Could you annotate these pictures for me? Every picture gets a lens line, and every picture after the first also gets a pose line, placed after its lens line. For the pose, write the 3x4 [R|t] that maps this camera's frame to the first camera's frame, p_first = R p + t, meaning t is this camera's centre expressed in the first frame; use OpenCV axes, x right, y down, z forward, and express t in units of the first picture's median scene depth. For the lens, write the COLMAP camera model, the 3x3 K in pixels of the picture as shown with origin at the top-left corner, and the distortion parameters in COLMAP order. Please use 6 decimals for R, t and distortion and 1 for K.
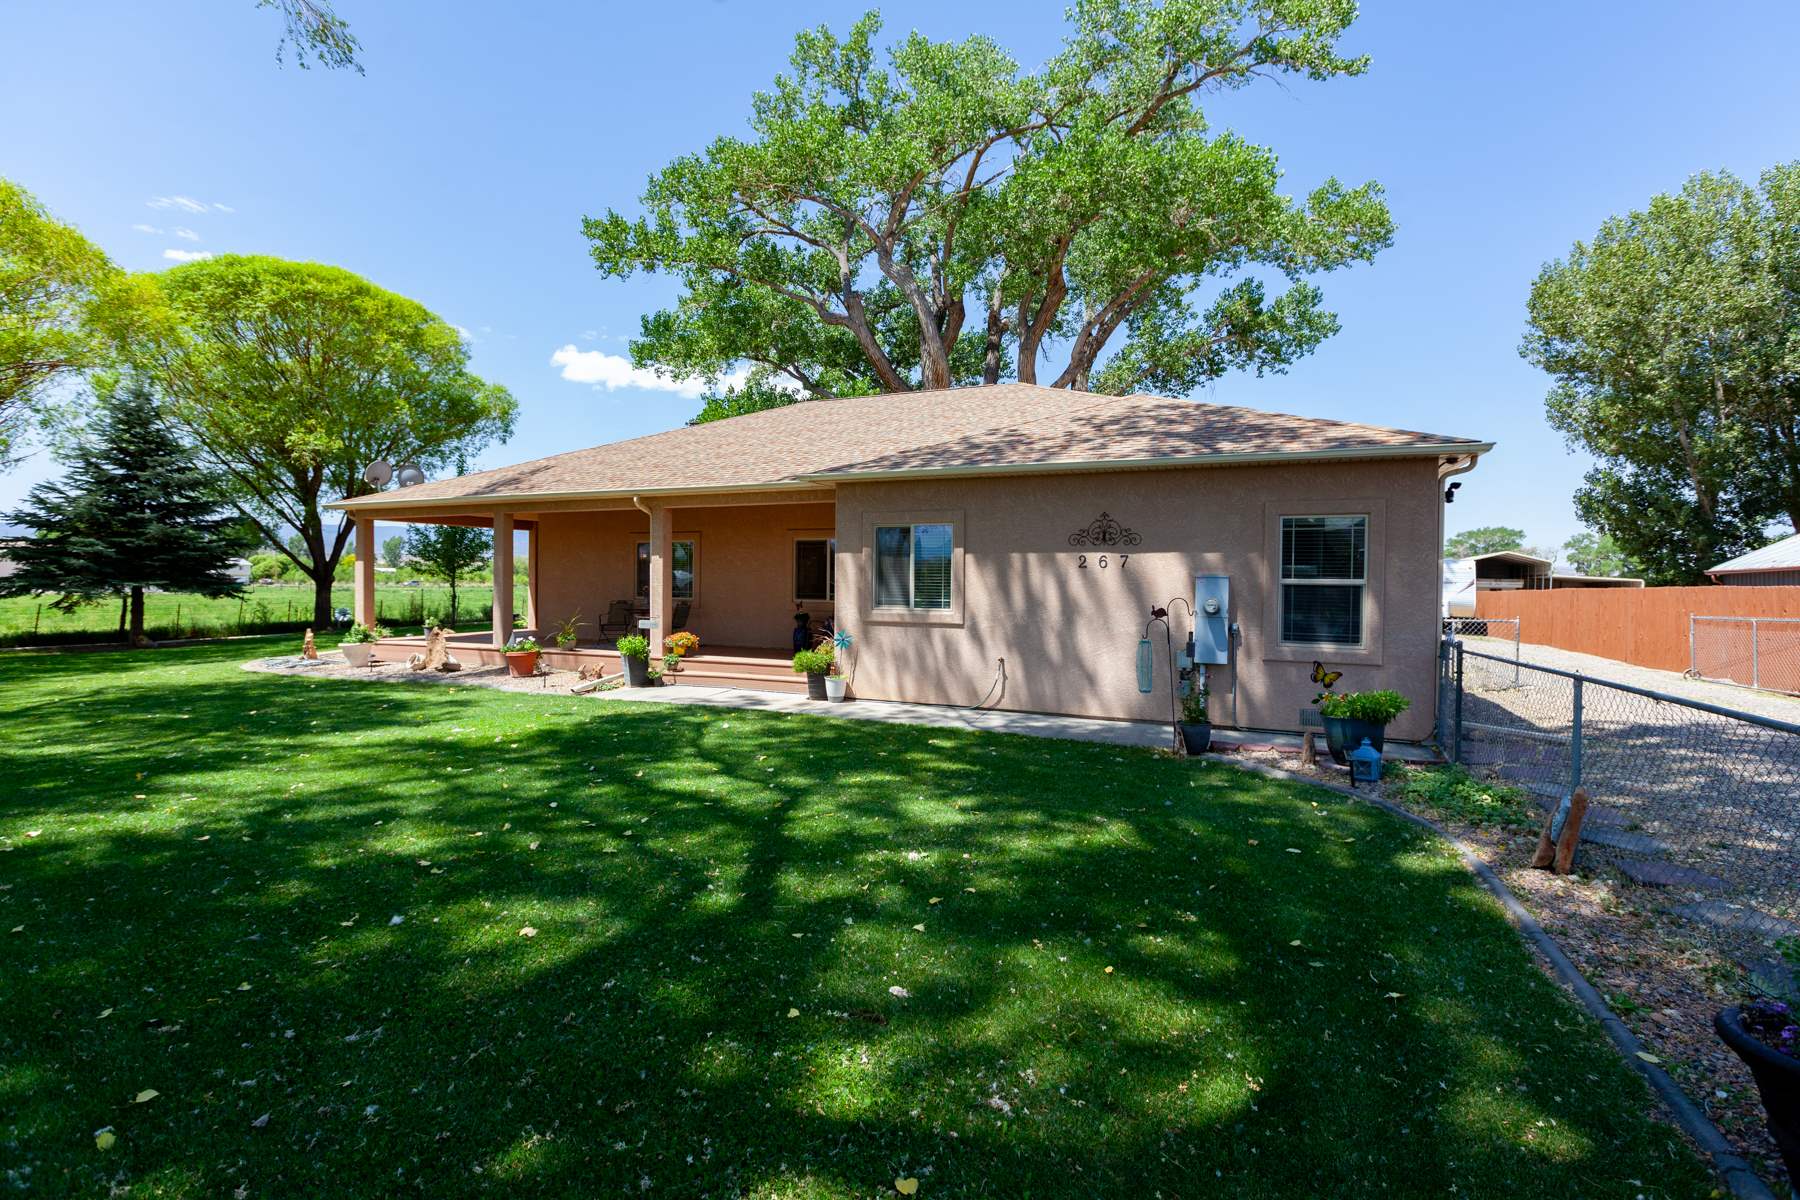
lens RADIAL K [[832.7, 0, 892.0], [0, 832.7, 599.8], [0, 0, 1]] dist [0.001509, -0.000043]
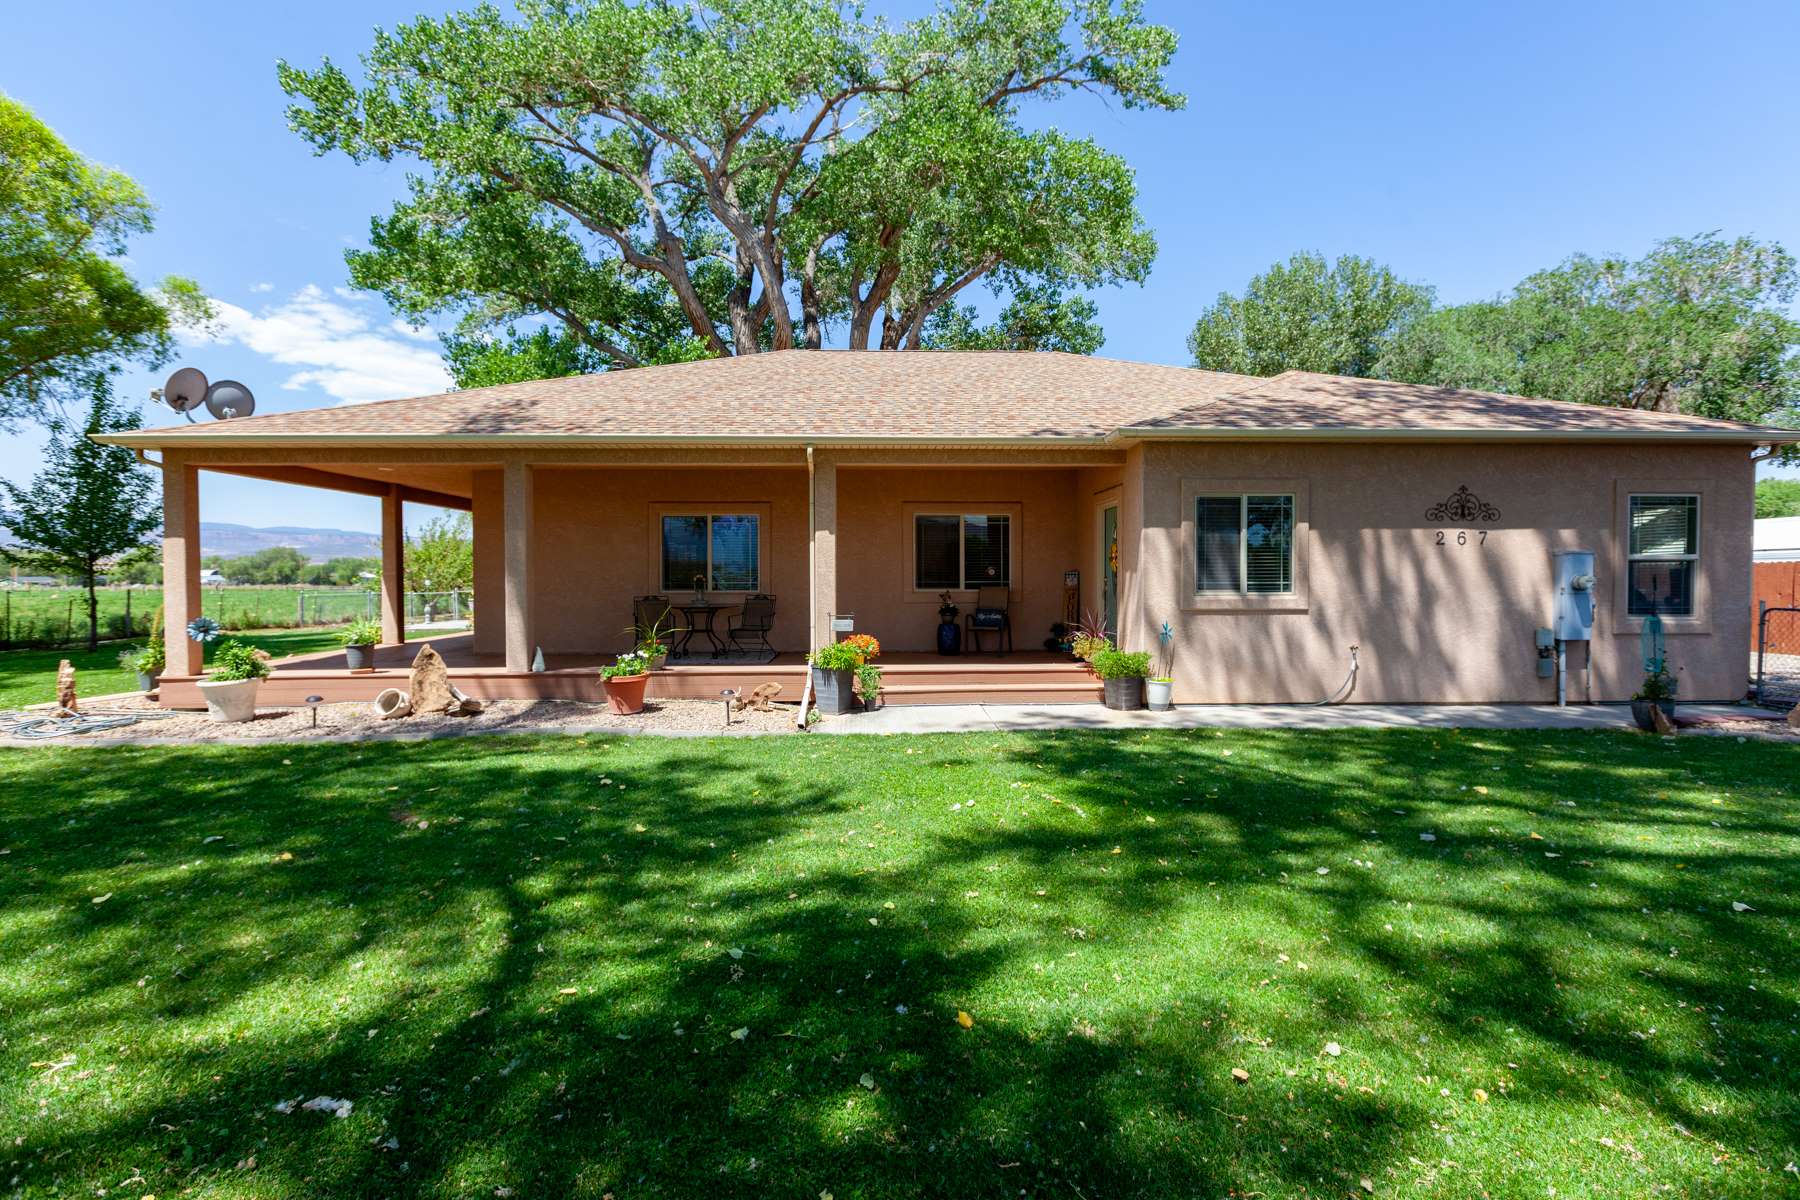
lens RADIAL K [[832.7, 0, 895.5], [0, 832.7, 595.8], [0, 0, 1]] dist [0.001509, -0.000043]
pose [[0.897655, -0.020630, 0.440215, -0.659095], [0.019365, 0.999785, 0.007366, -0.001021], [-0.440273, 0.001913, 0.897862, 0.397284]]
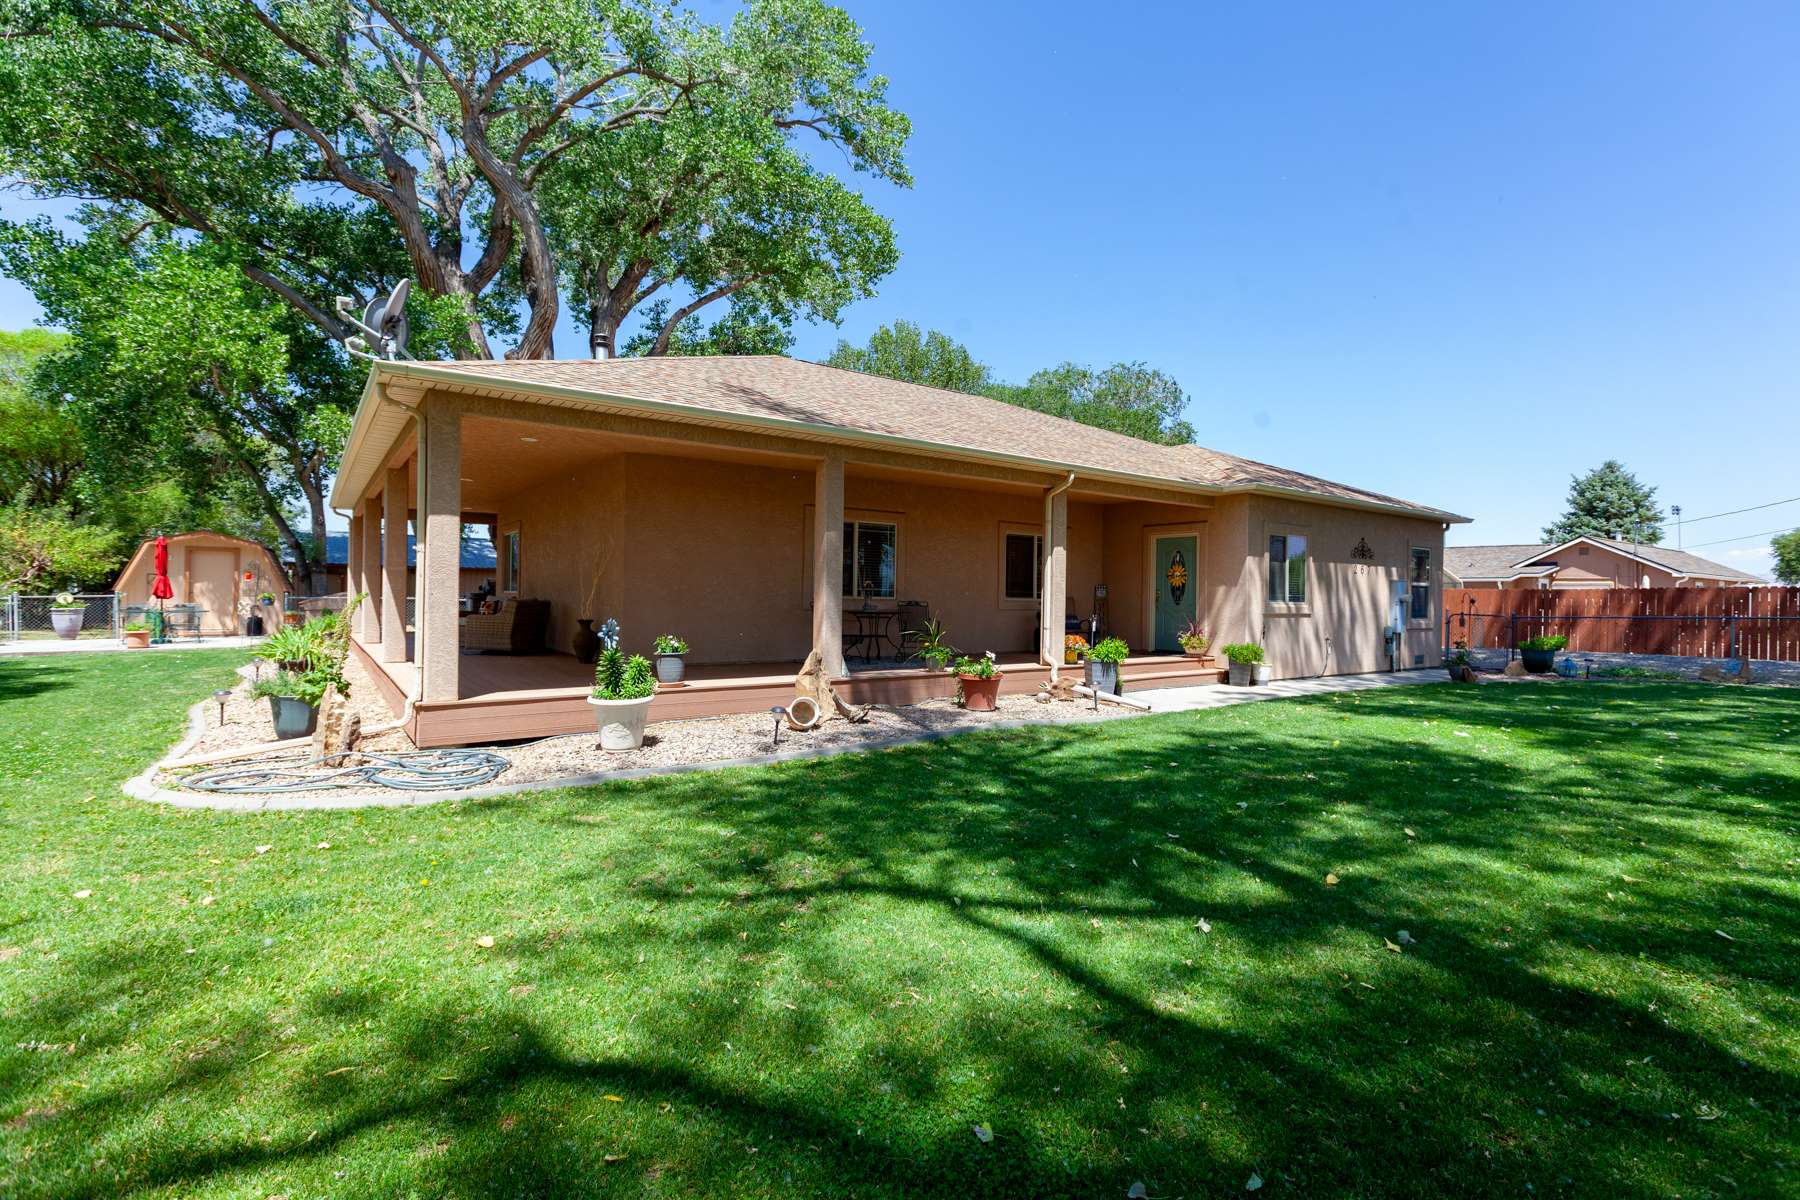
lens RADIAL K [[832.7, 0, 898.8], [0, 832.7, 599.3], [0, 0, 1]] dist [0.001509, -0.000043]
pose [[0.497562, -0.003788, 0.867420, -1.313390], [0.007074, 0.999975, 0.000309, -0.000400], [-0.867399, 0.005982, 0.497577, 0.882254]]
